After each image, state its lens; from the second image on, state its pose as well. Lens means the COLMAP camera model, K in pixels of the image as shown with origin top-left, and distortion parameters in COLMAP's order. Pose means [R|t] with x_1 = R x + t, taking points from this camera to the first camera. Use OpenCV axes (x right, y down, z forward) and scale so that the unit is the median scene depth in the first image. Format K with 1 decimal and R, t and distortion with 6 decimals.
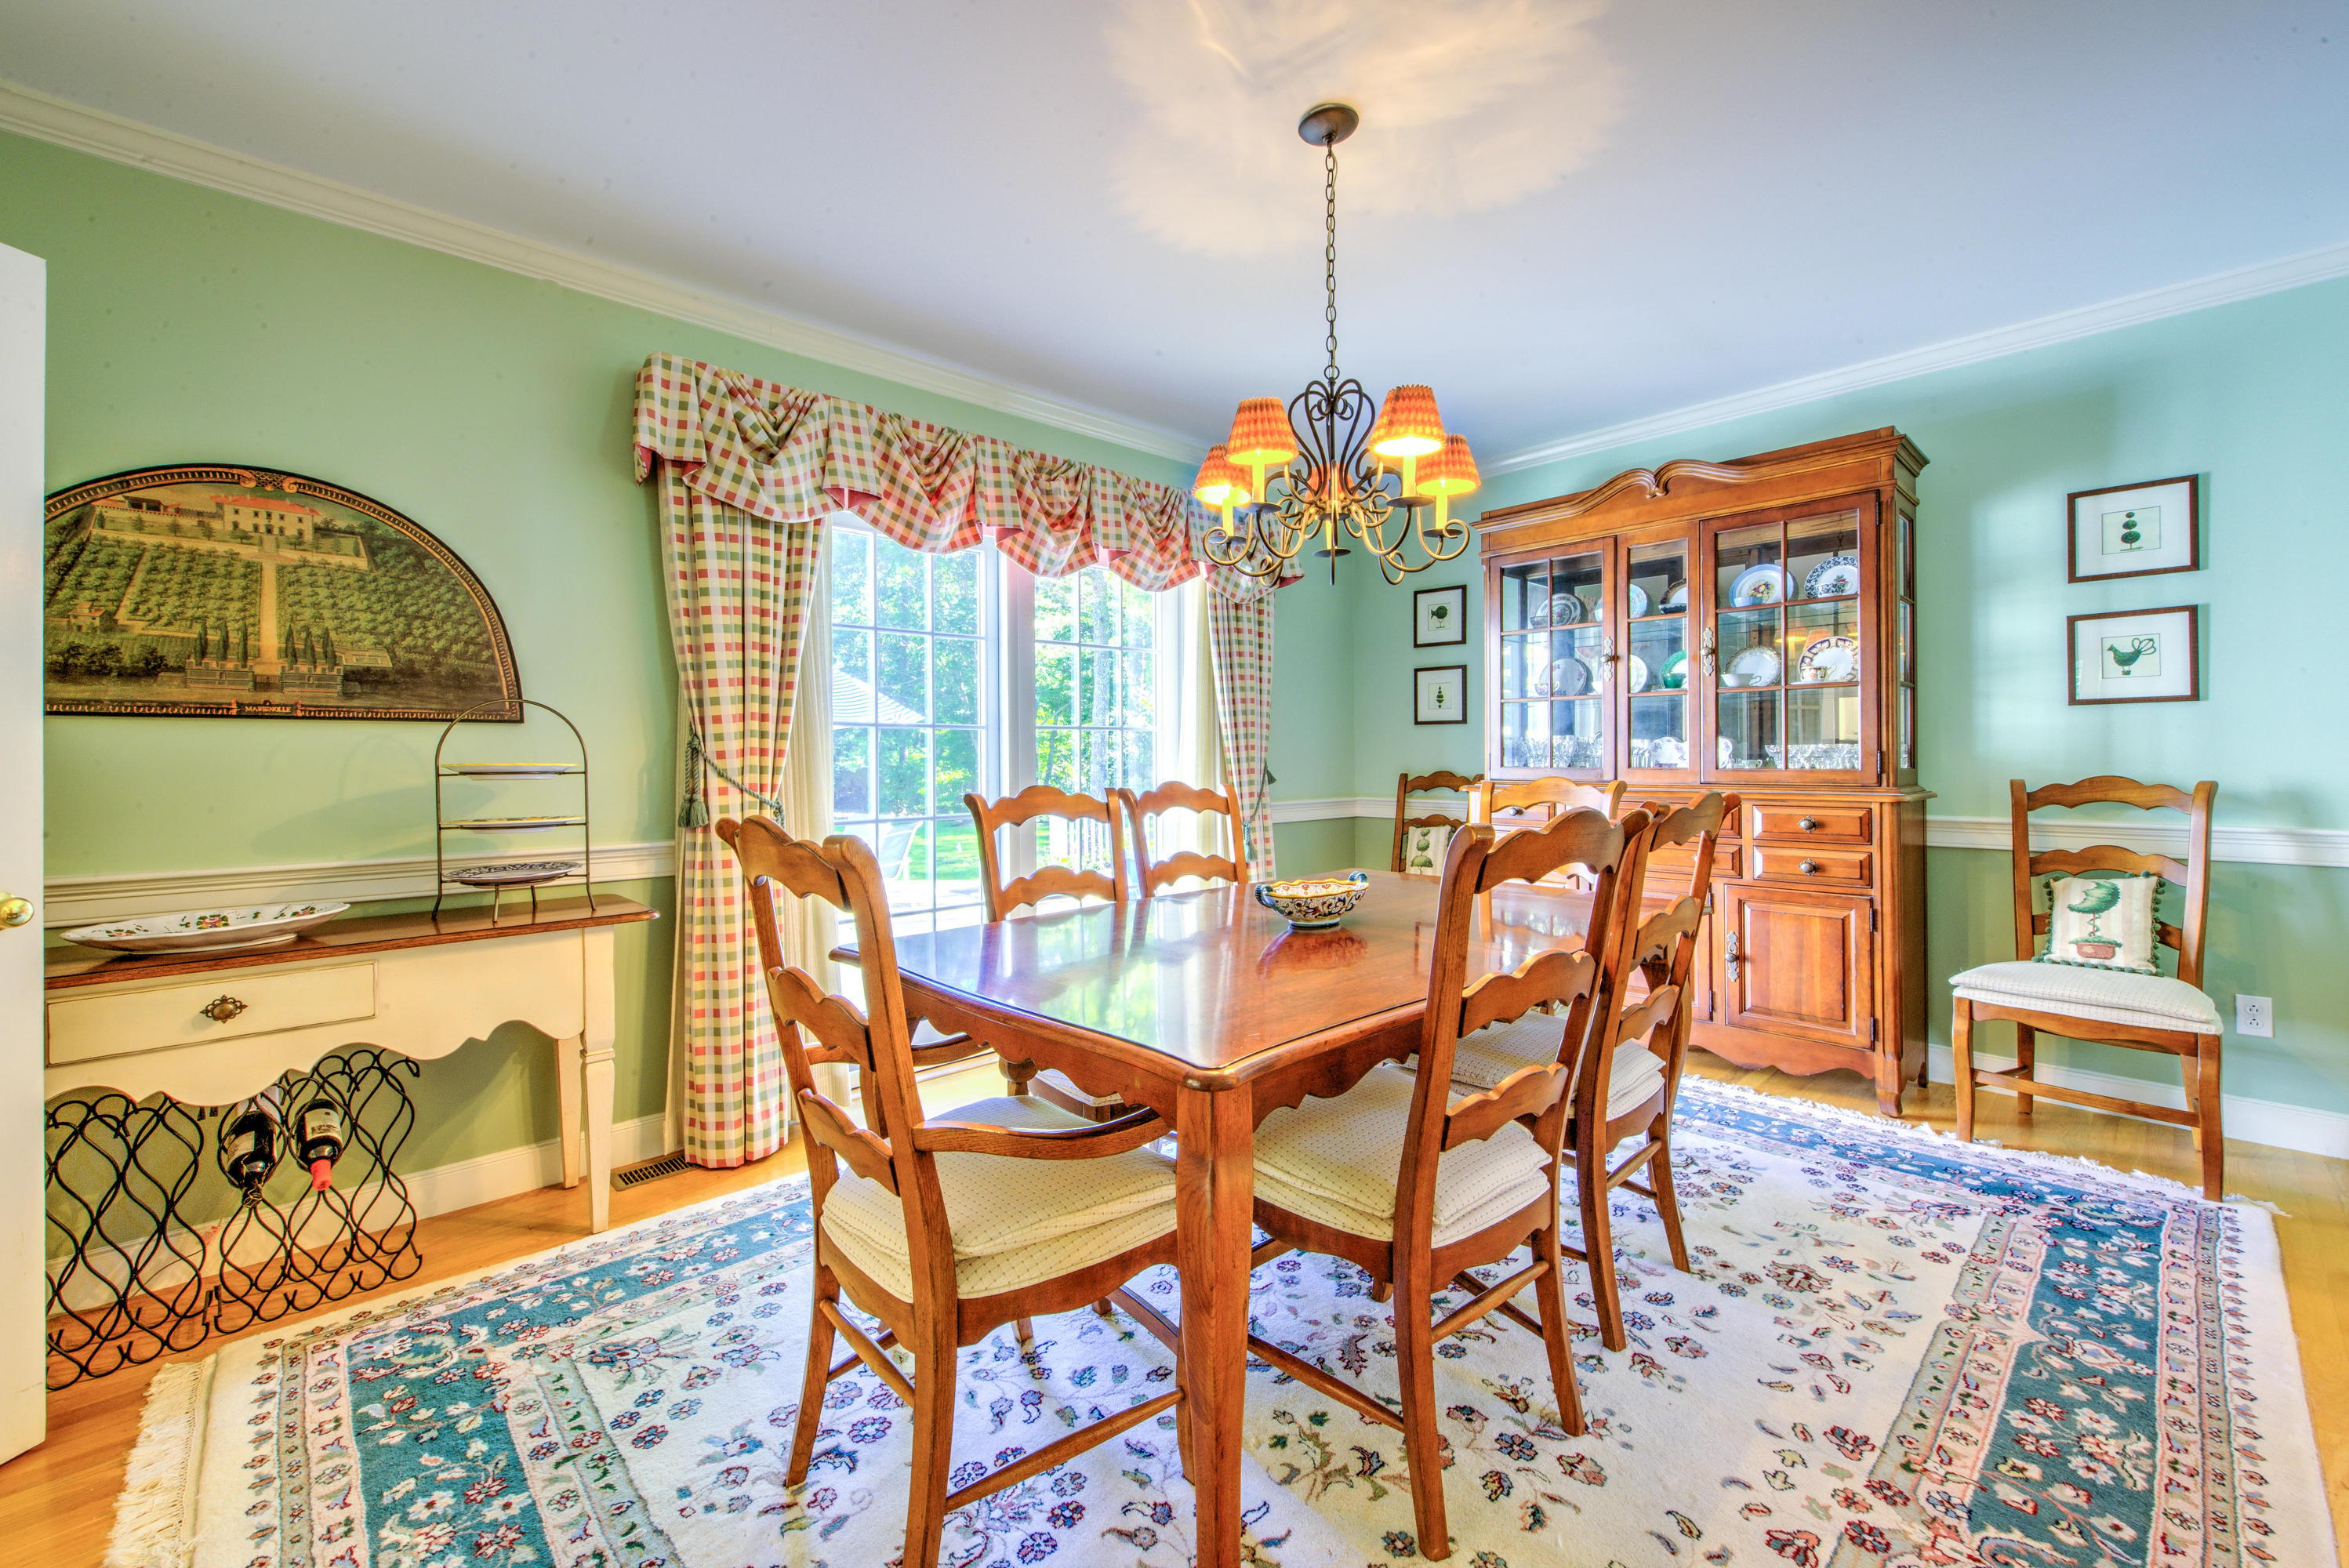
lens RADIAL K [[934.4, 0, 1174.6], [0, 934.4, 764.5], [0, 0, 1]] dist [-0.001673, -0.001319]
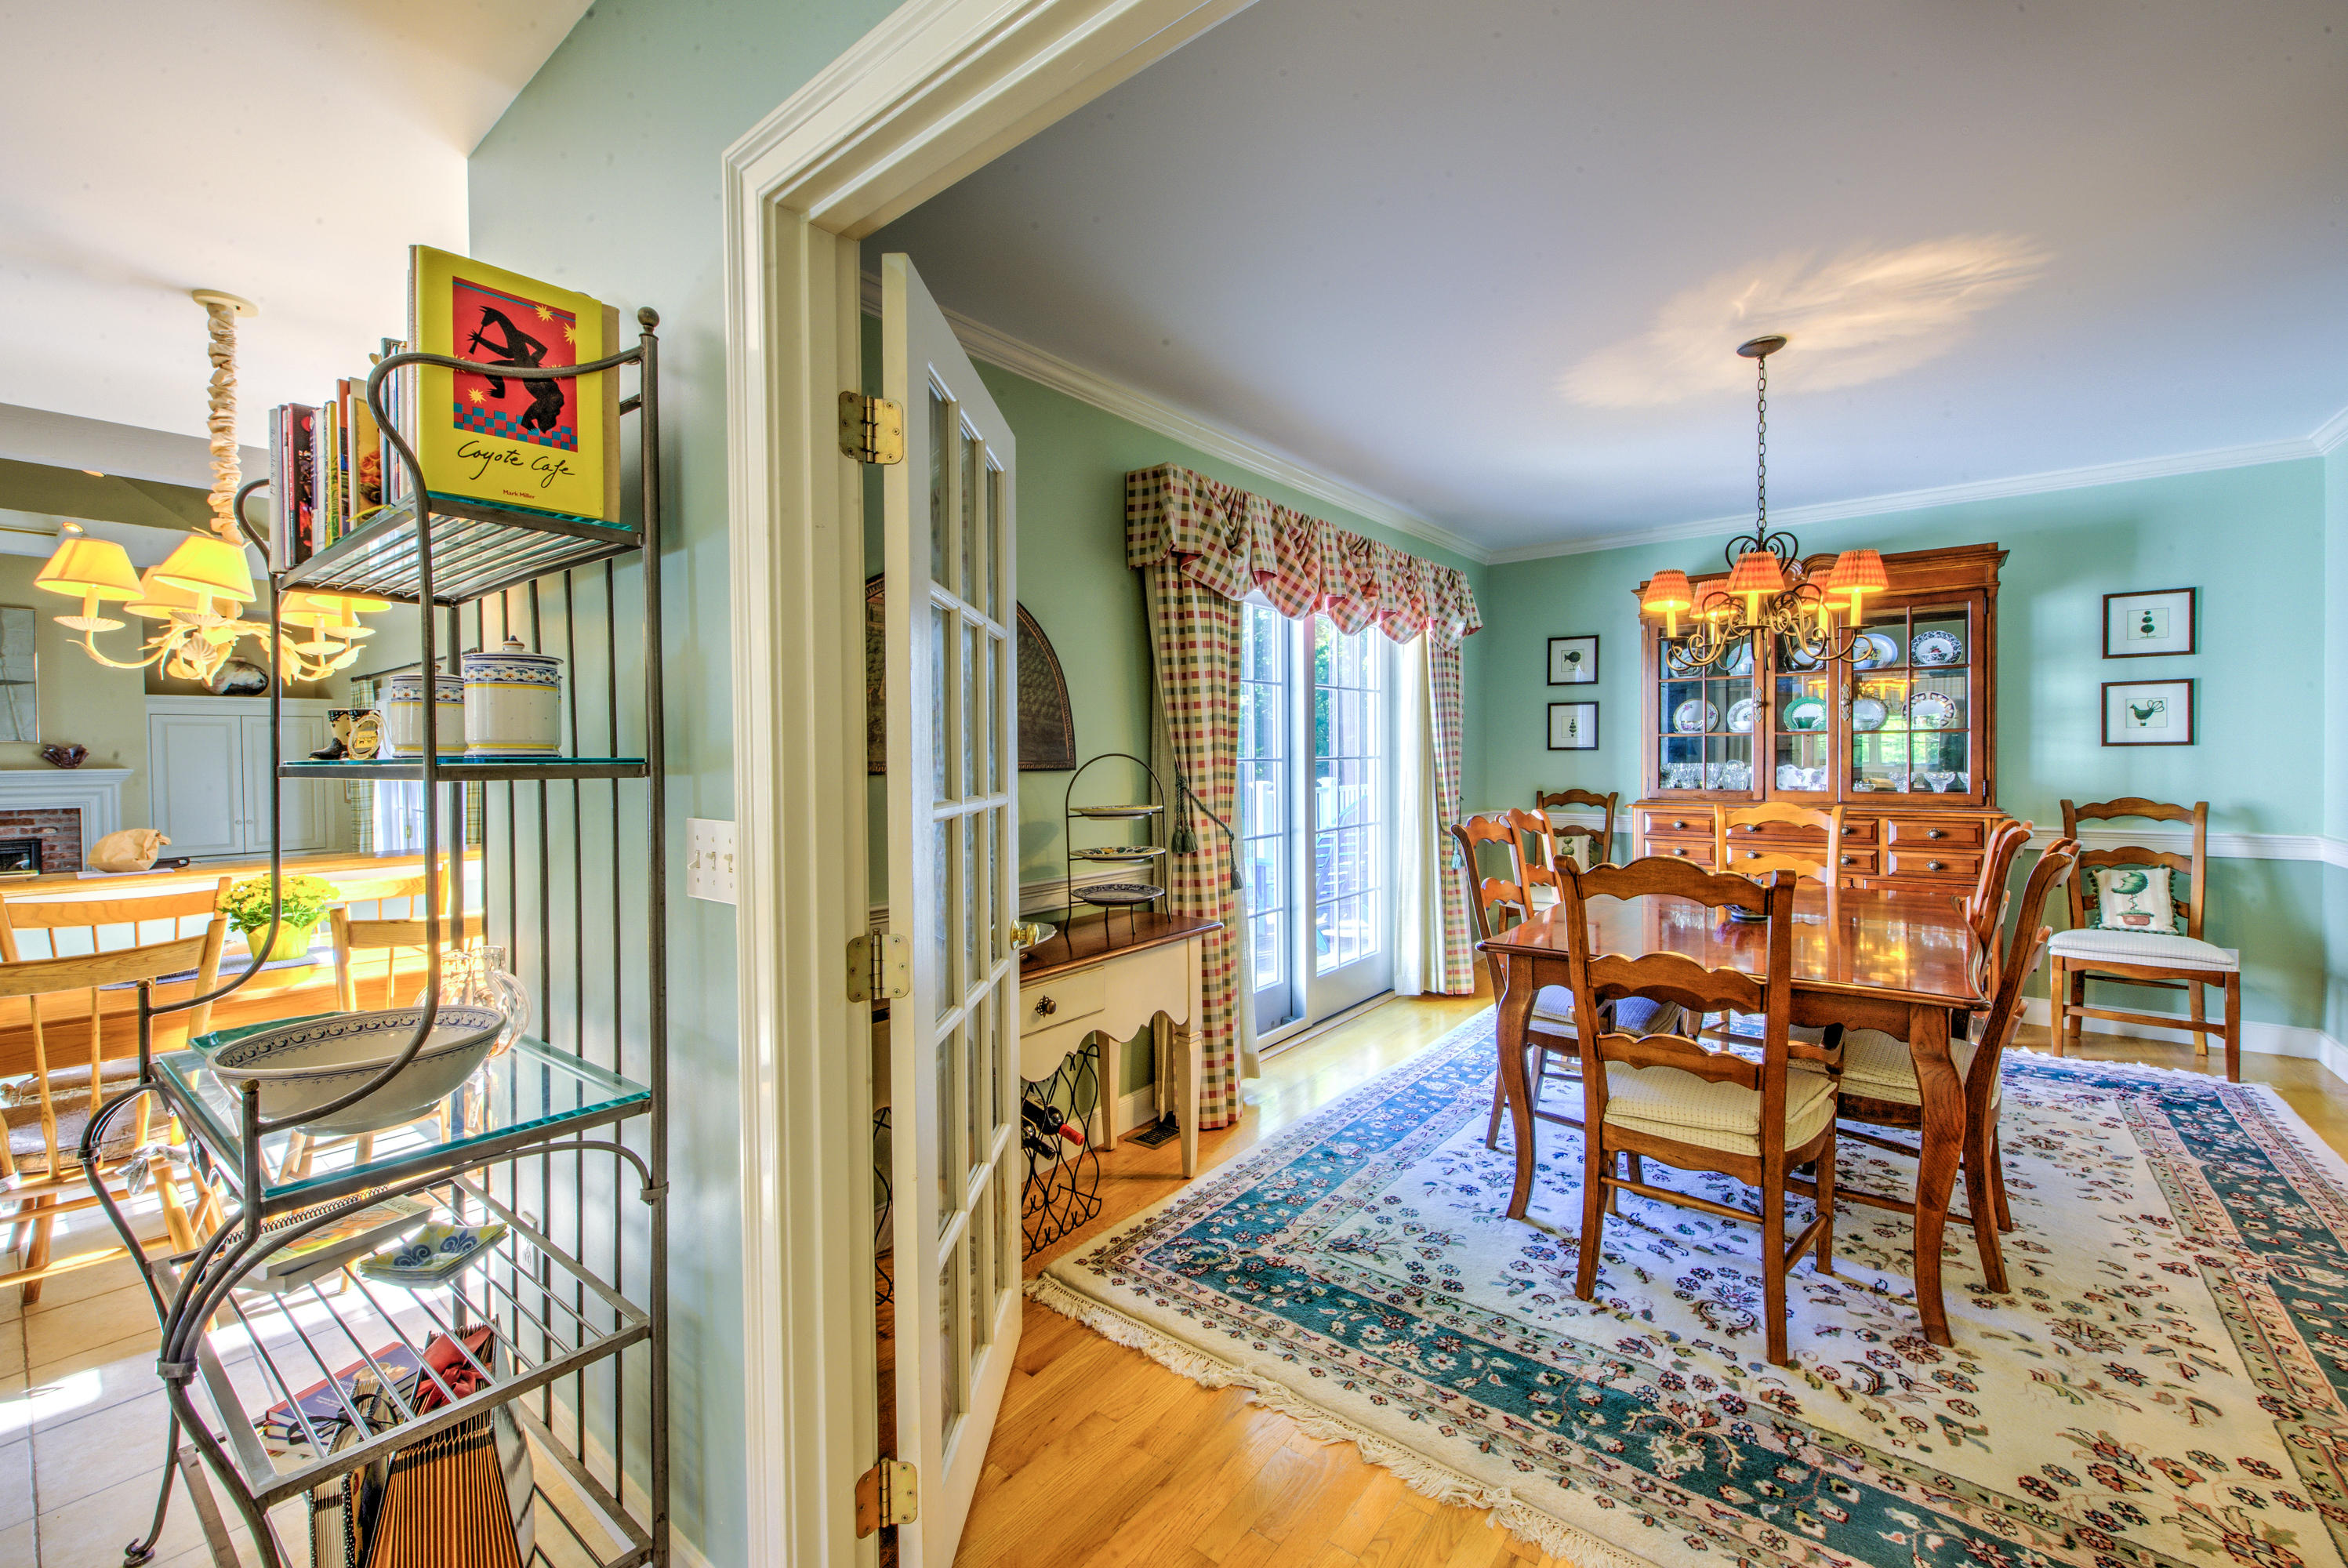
lens RADIAL K [[934.1, 0, 1177.6], [0, 934.1, 778.2], [0, 0, 1]] dist [-0.001673, -0.001319]
pose [[0.989201, -0.006468, 0.146421, -0.678716], [0.004212, 0.999868, 0.015712, -0.047715], [-0.146503, -0.014926, 0.989098, -0.197980]]
